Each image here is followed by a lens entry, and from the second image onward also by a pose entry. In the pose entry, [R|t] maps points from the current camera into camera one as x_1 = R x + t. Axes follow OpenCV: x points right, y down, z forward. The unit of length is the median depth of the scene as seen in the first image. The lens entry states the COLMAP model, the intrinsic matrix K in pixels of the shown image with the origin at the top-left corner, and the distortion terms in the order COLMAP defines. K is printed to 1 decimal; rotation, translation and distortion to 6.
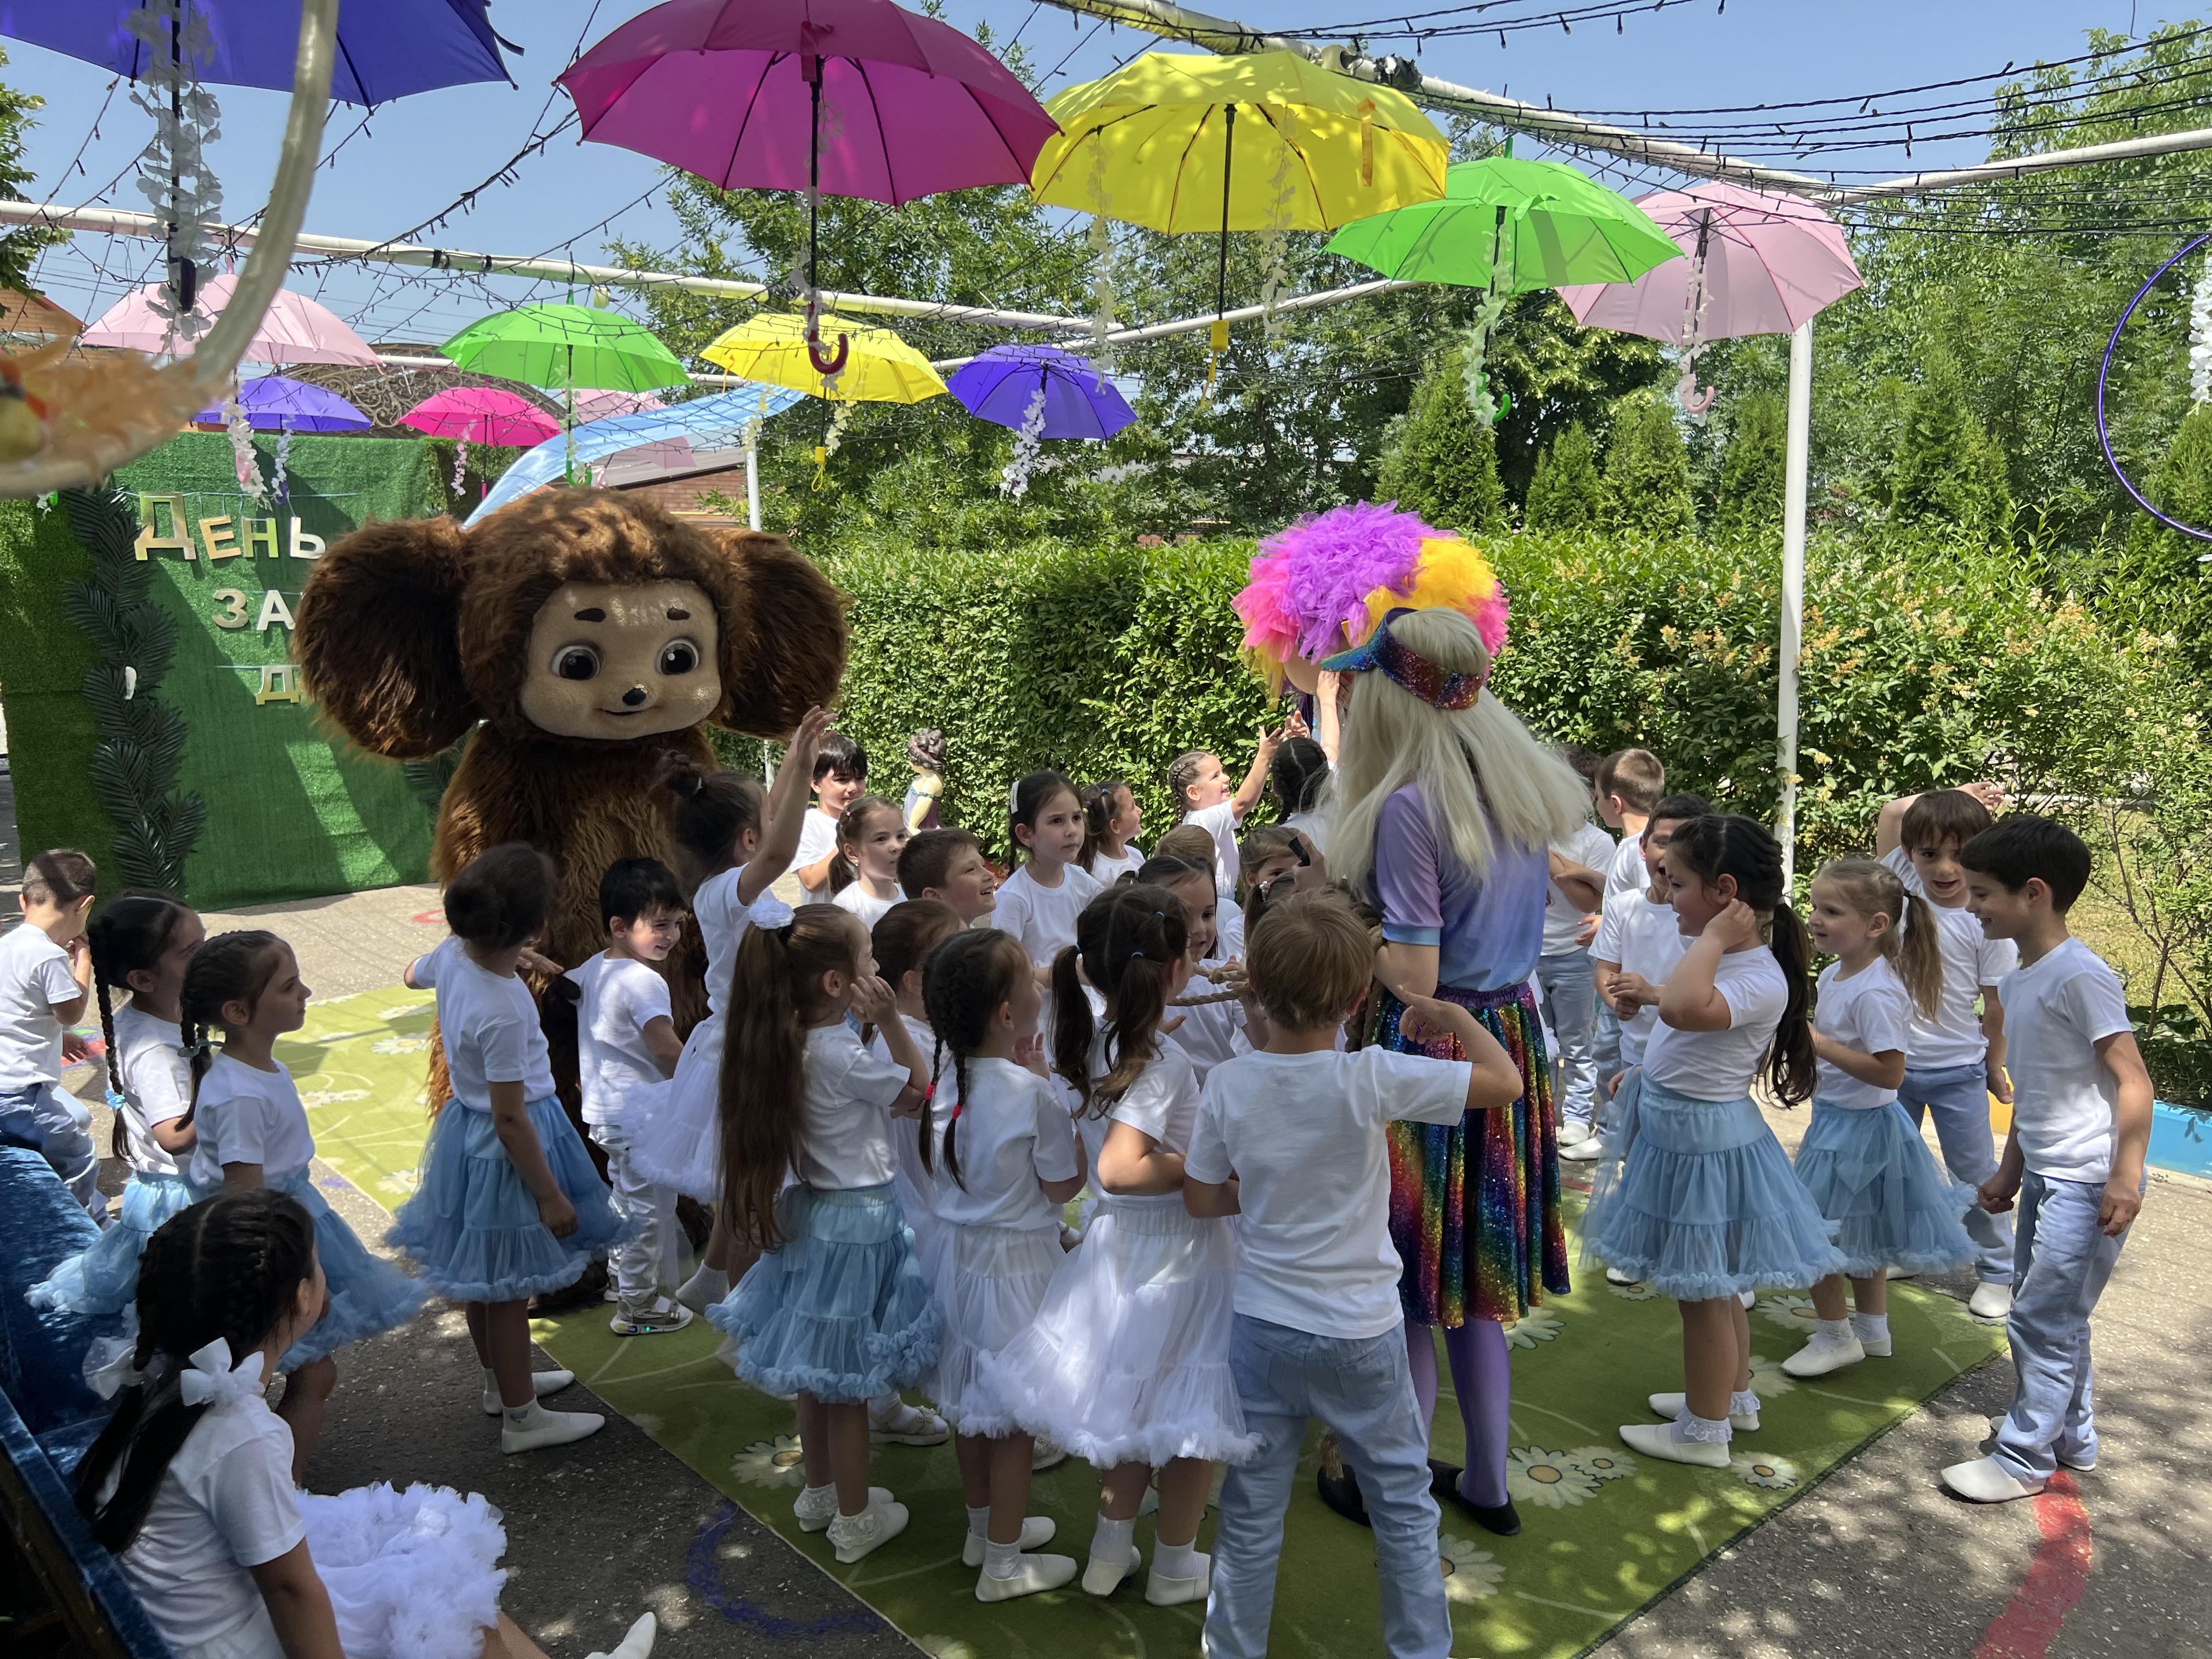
lens RADIAL K [[1686.8, 0, 1043.5], [0, 1686.8, 837.2], [0, 0, 1]] dist [0.133811, -0.262321]
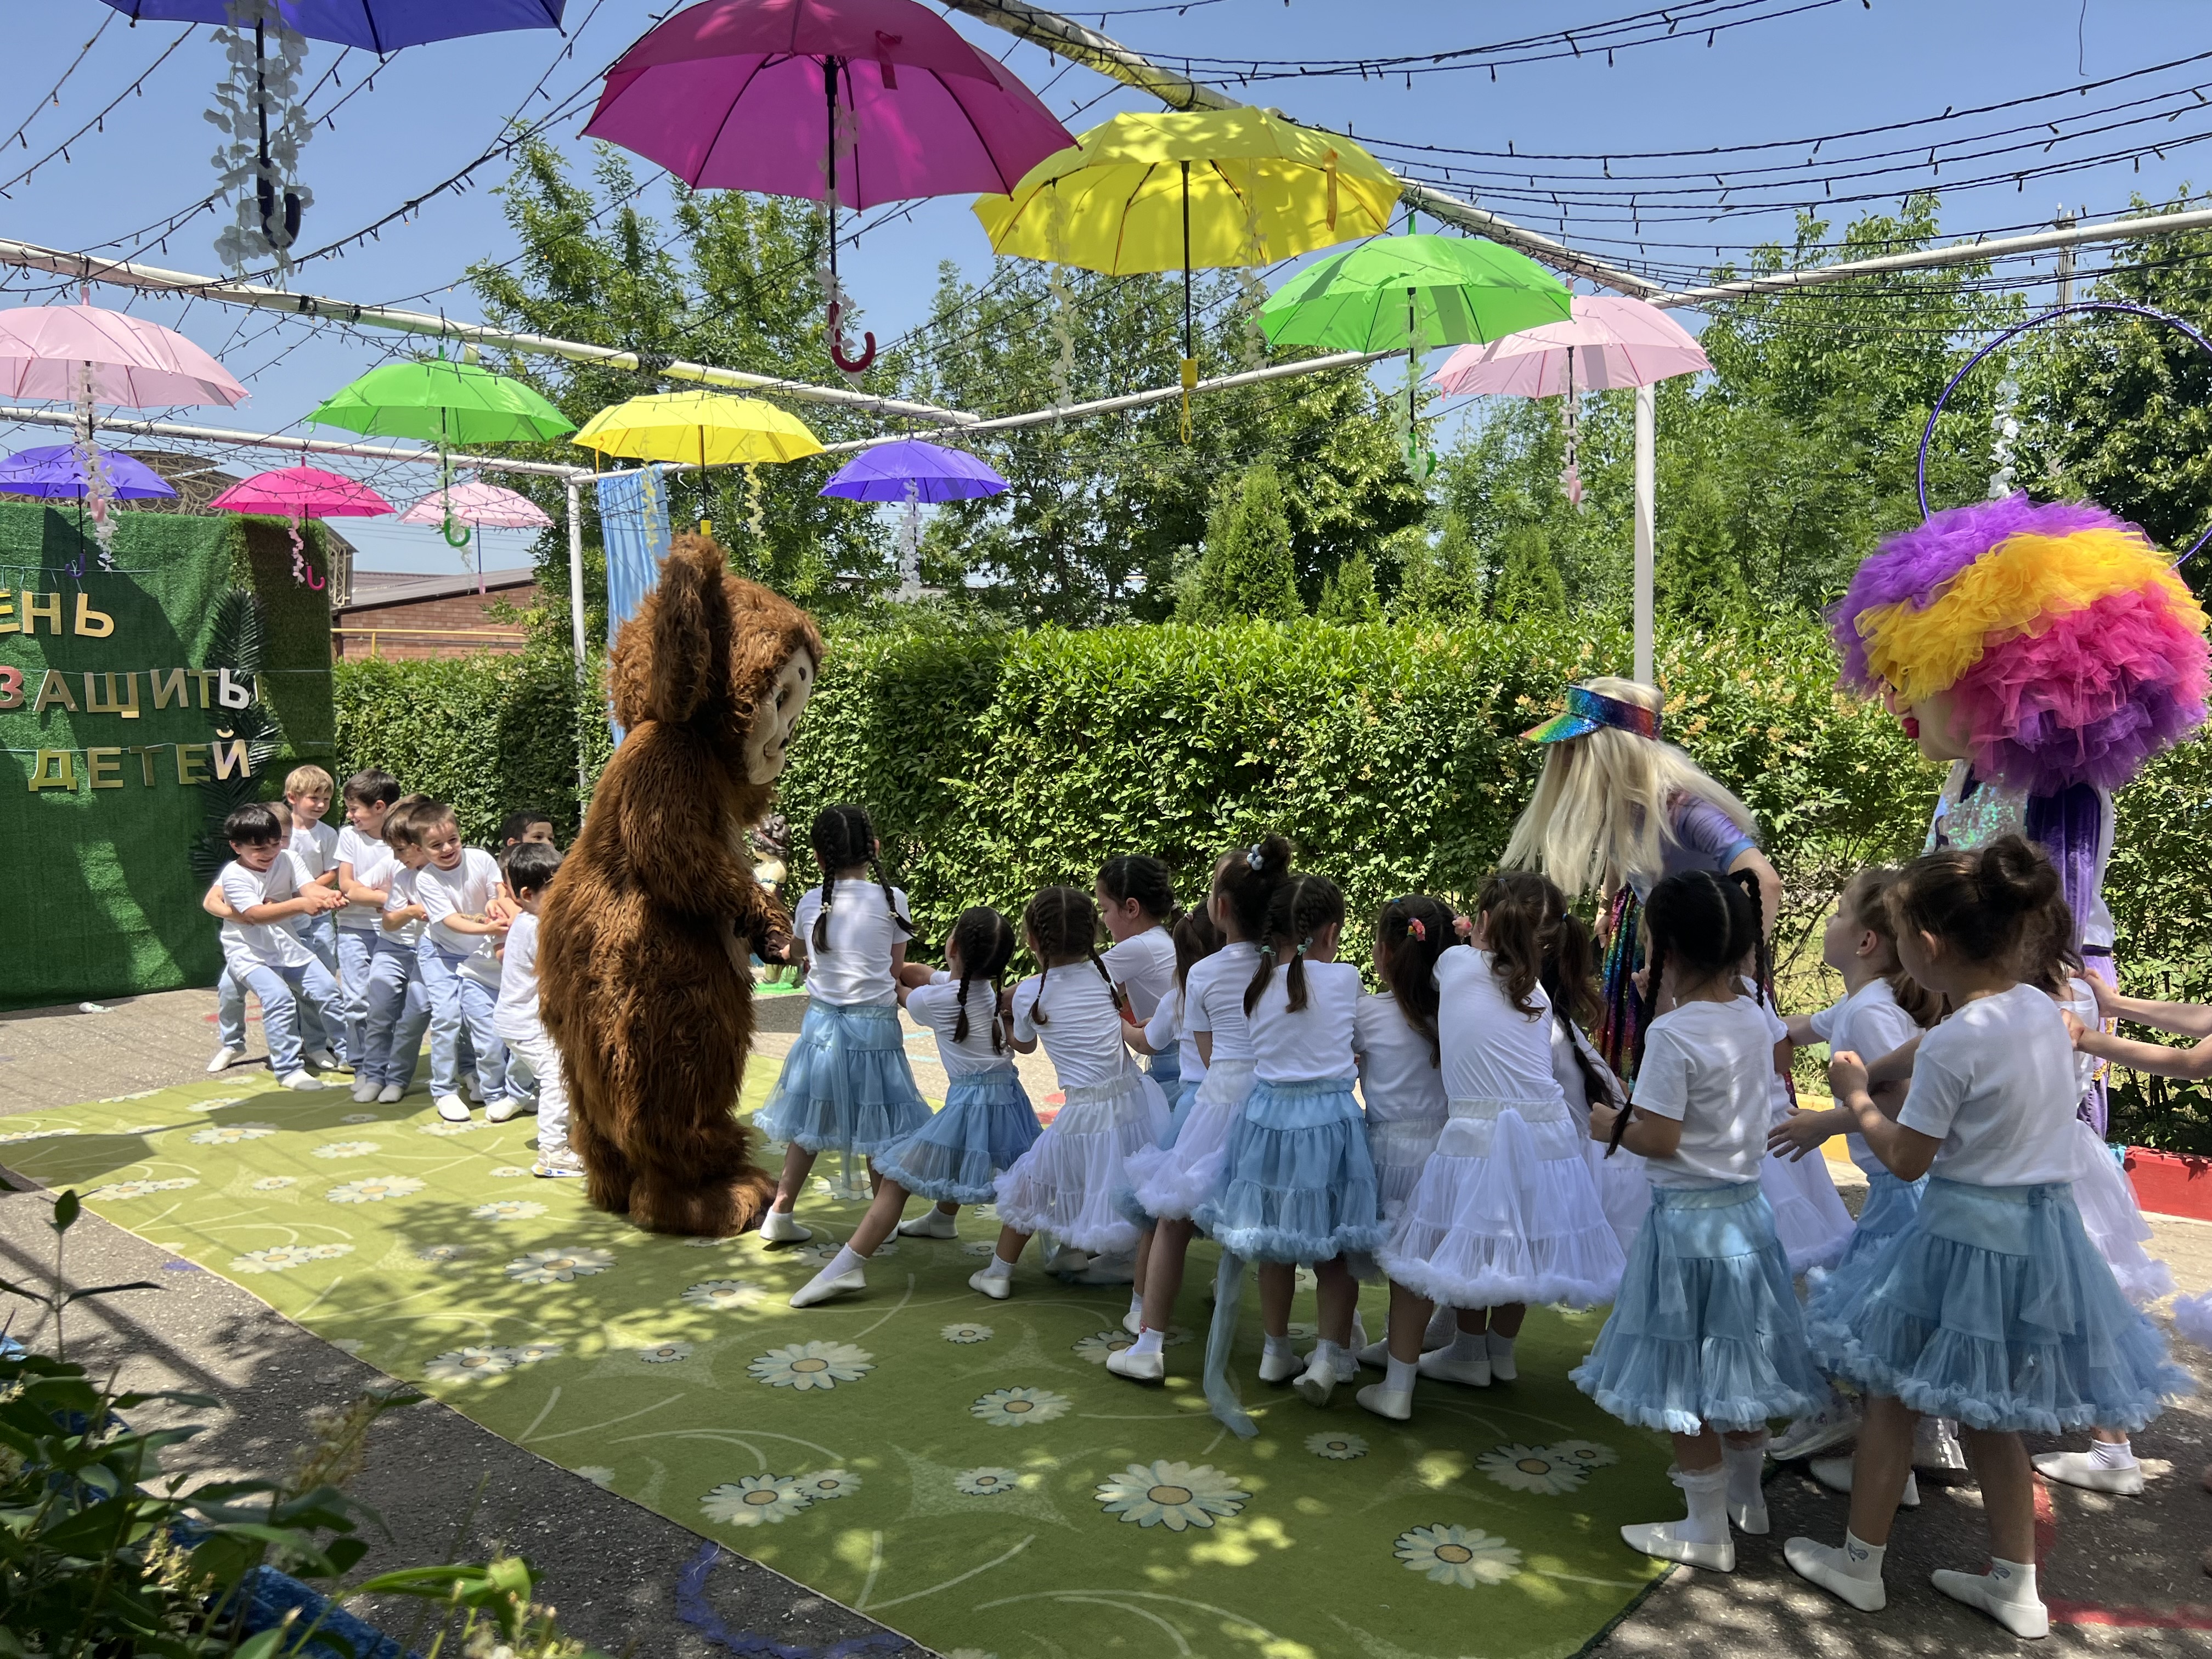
lens RADIAL K [[1698.9, 0, 1048.3], [0, 1698.9, 819.6], [0, 0, 1]] dist [0.111520, -0.172187]
pose [[0.989758, 0.003361, 0.142713, -0.057083], [0.009868, 0.995721, -0.091885, 0.035281], [-0.142412, 0.092353, 0.985490, 0.003043]]
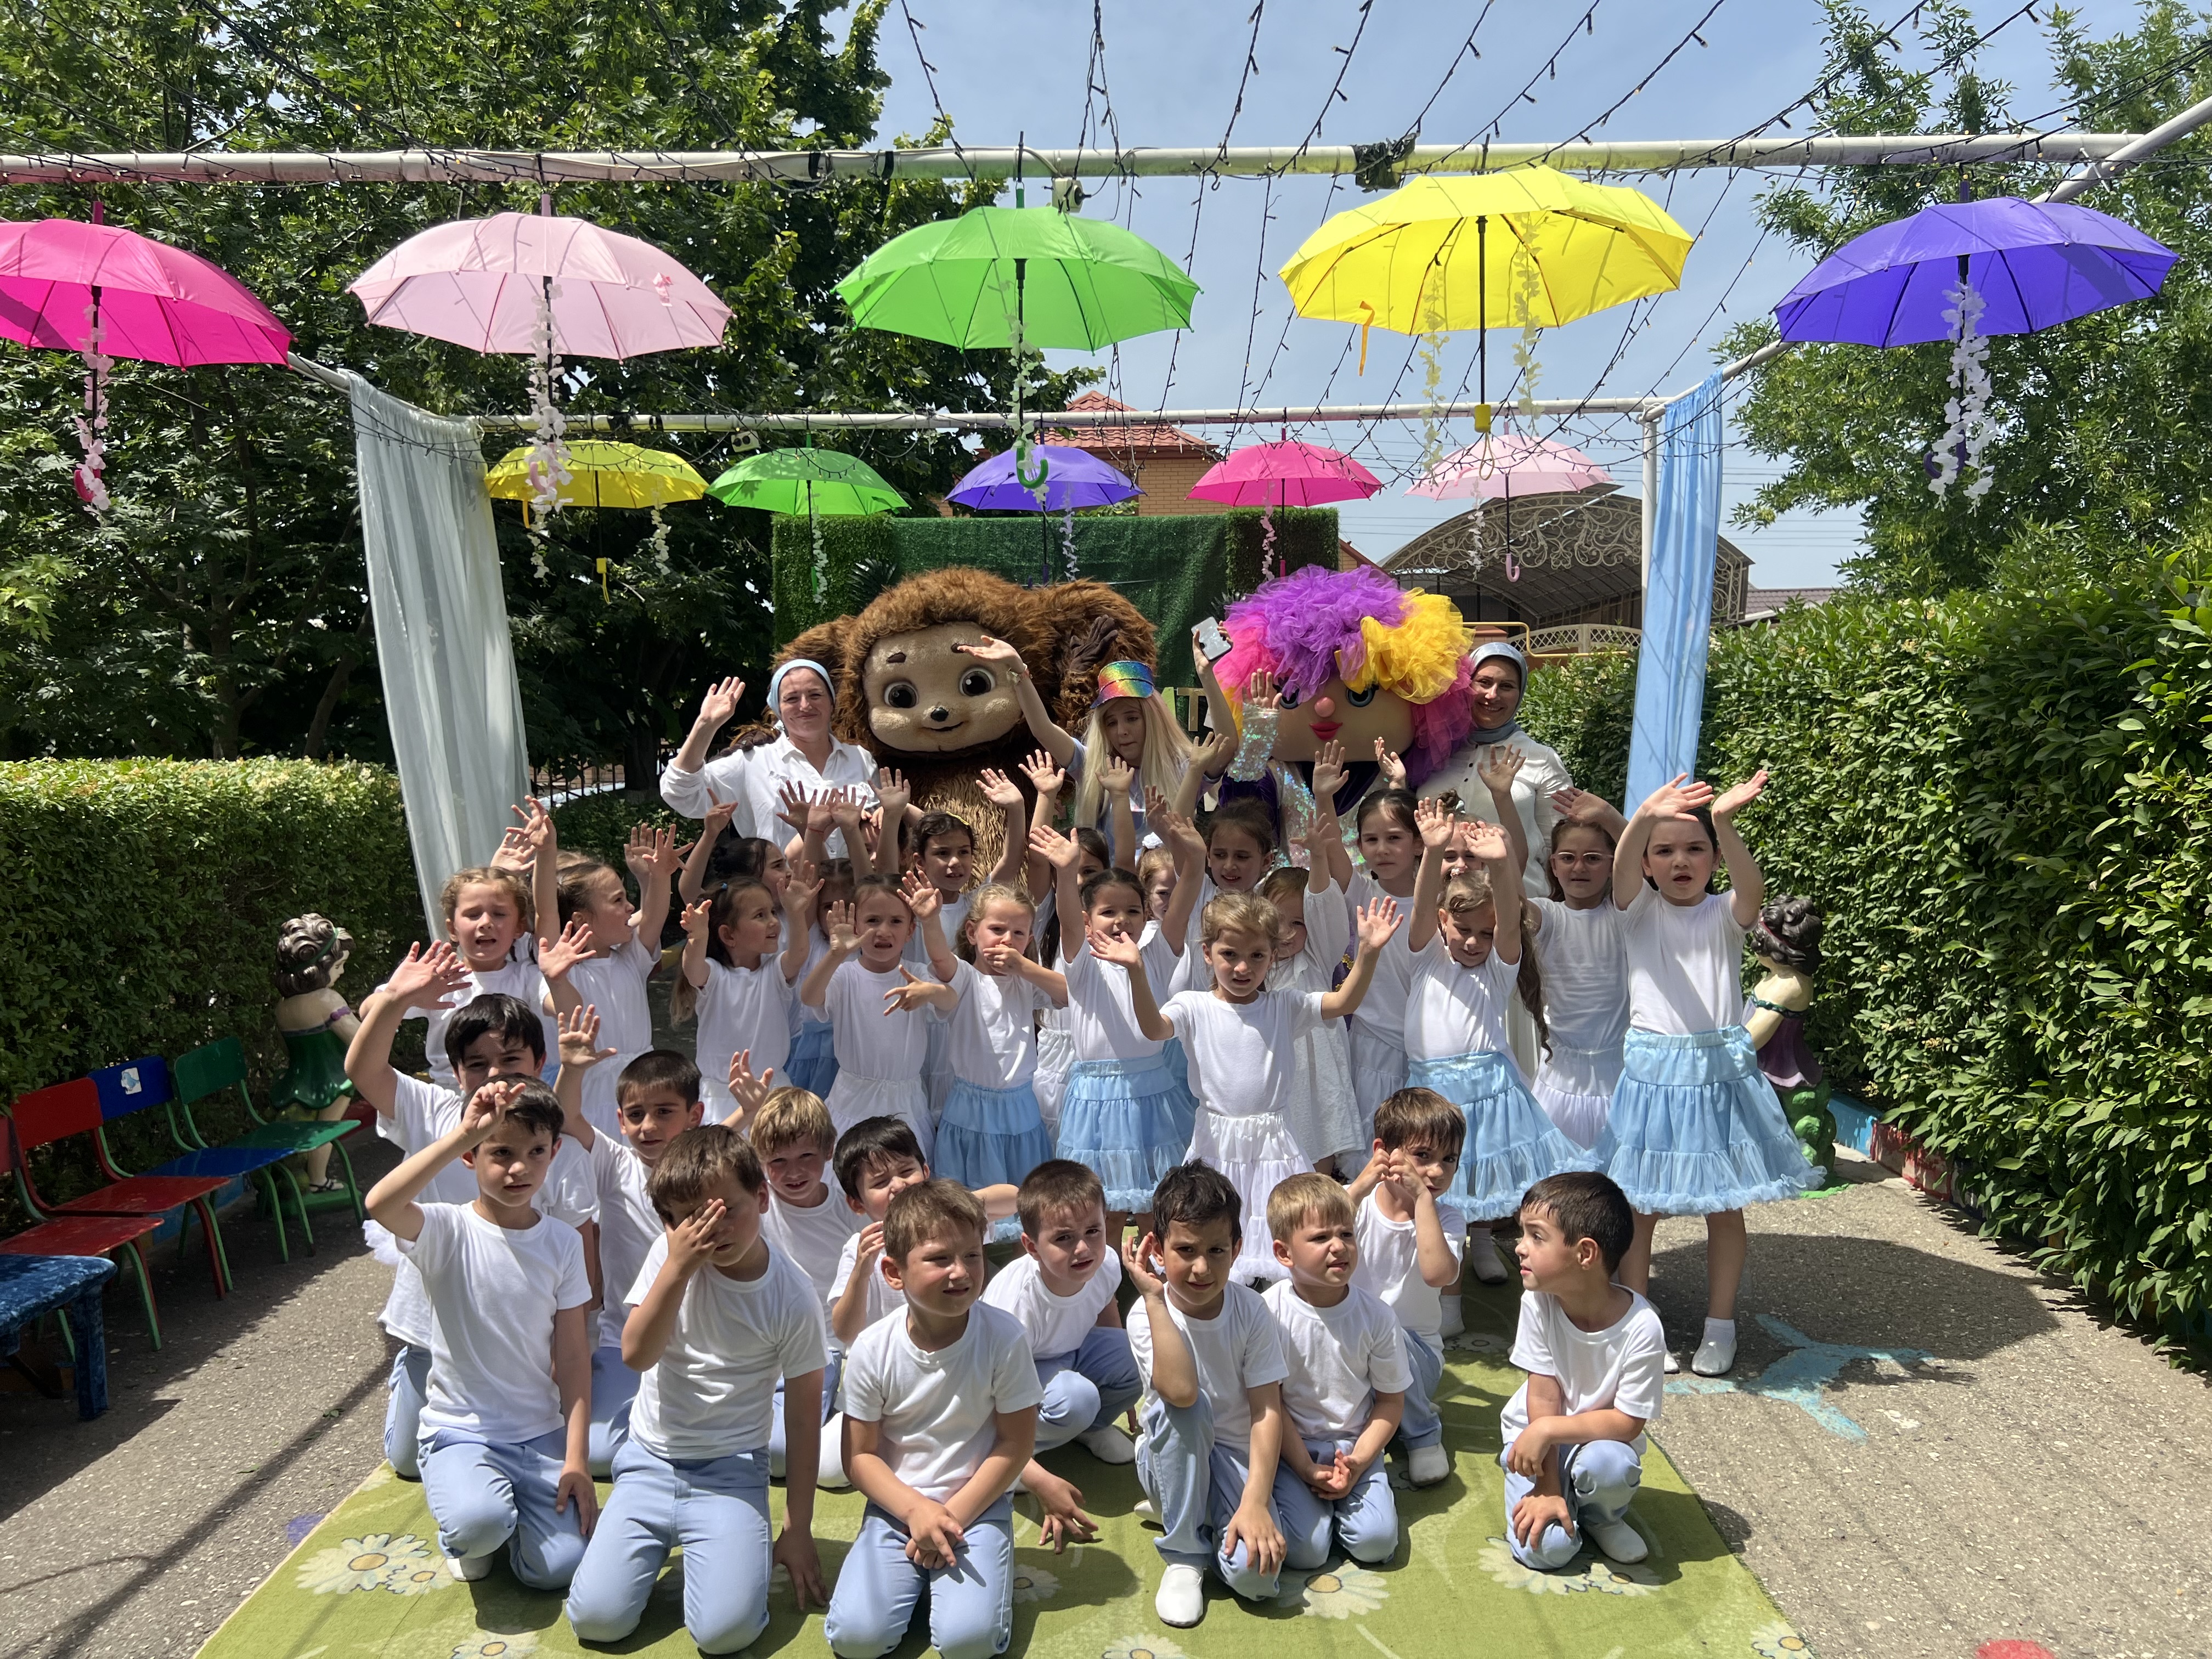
lens RADIAL K [[1698.9, 0, 1048.3], [0, 1698.9, 819.6], [0, 0, 1]] dist [0.111520, -0.172187]
pose [[0.770164, 0.040731, -0.636544, 0.131701], [-0.106057, 0.992245, -0.064828, -0.026465], [0.628967, 0.117438, 0.768511, 0.407544]]
